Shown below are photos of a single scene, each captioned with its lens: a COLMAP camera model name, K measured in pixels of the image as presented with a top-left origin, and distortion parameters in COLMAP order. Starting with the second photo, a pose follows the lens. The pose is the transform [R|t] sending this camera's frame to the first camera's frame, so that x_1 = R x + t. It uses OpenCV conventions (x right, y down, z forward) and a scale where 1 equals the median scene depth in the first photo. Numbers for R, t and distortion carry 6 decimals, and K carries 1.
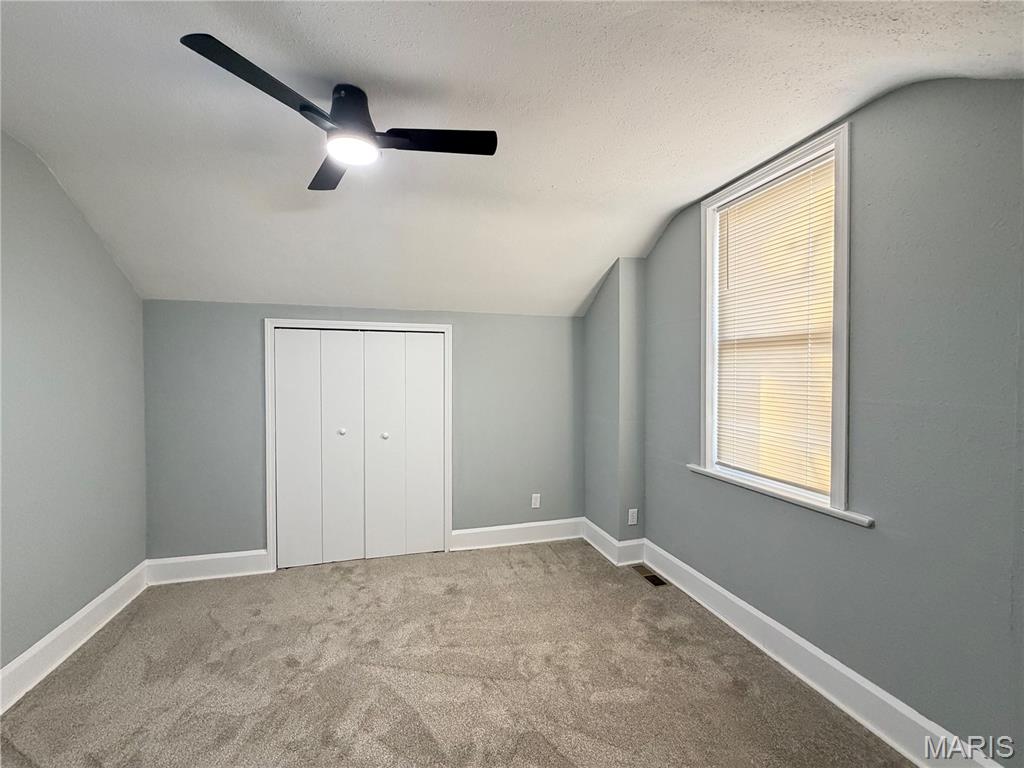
lens RADIAL K [[408.6, 0, 511.3], [0, 408.6, 383.4], [0, 0, 1]] dist [-0.000142, 0.000012]
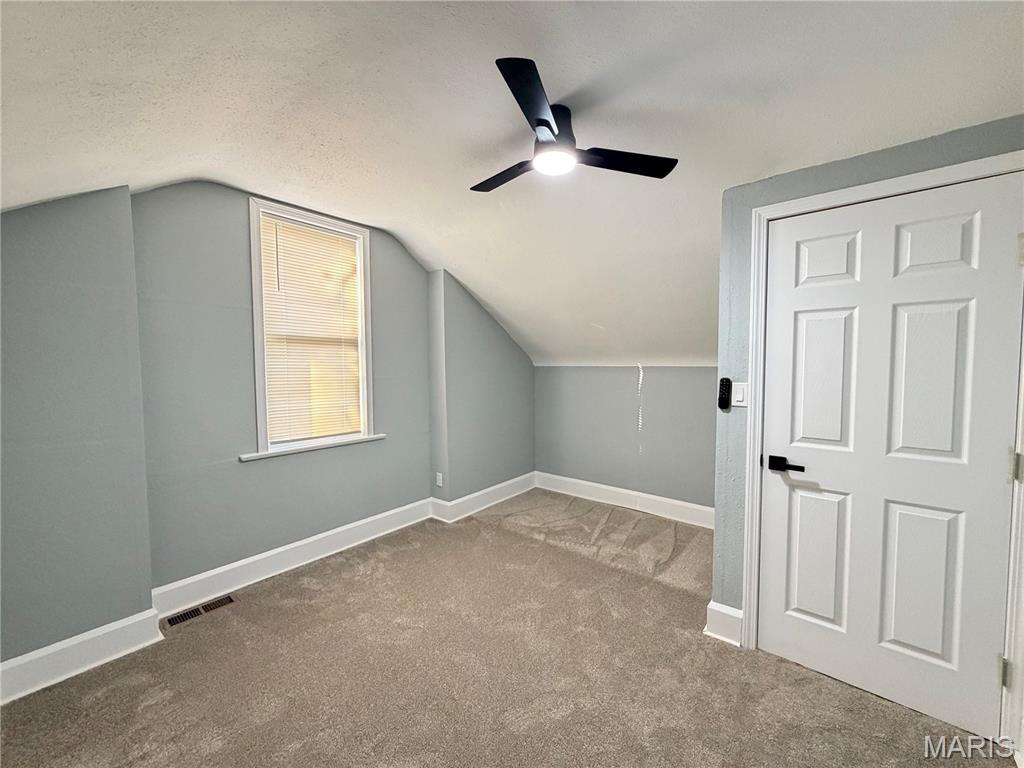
lens RADIAL K [[408.6, 0, 513.4], [0, 408.6, 381.7], [0, 0, 1]] dist [-0.000142, 0.000012]
pose [[-0.570647, -0.035061, 0.820447, -0.714995], [0.020959, 0.998141, 0.057232, -0.021737], [-0.820928, 0.049856, -0.568851, 0.988834]]
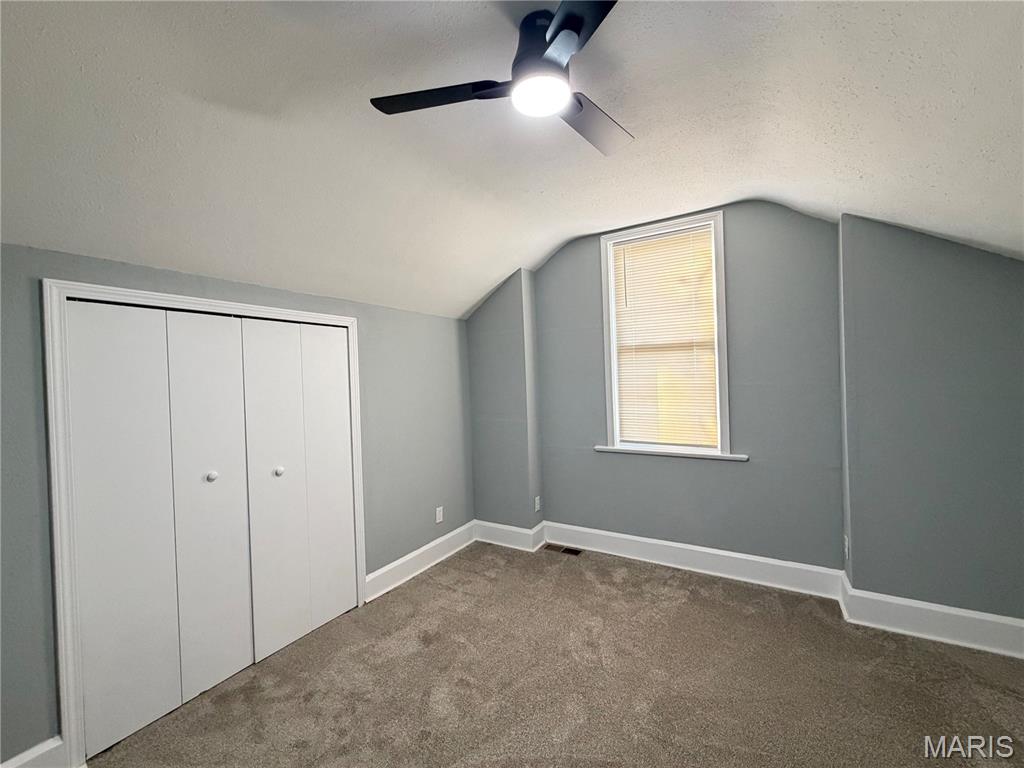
lens RADIAL K [[408.6, 0, 506.8], [0, 408.6, 384.1], [0, 0, 1]] dist [-0.000142, 0.000012]
pose [[0.735420, -0.035148, 0.676699, -0.568832], [0.047256, 0.998883, 0.000526, -0.001838], [-0.675961, 0.031591, 0.736260, 0.264917]]
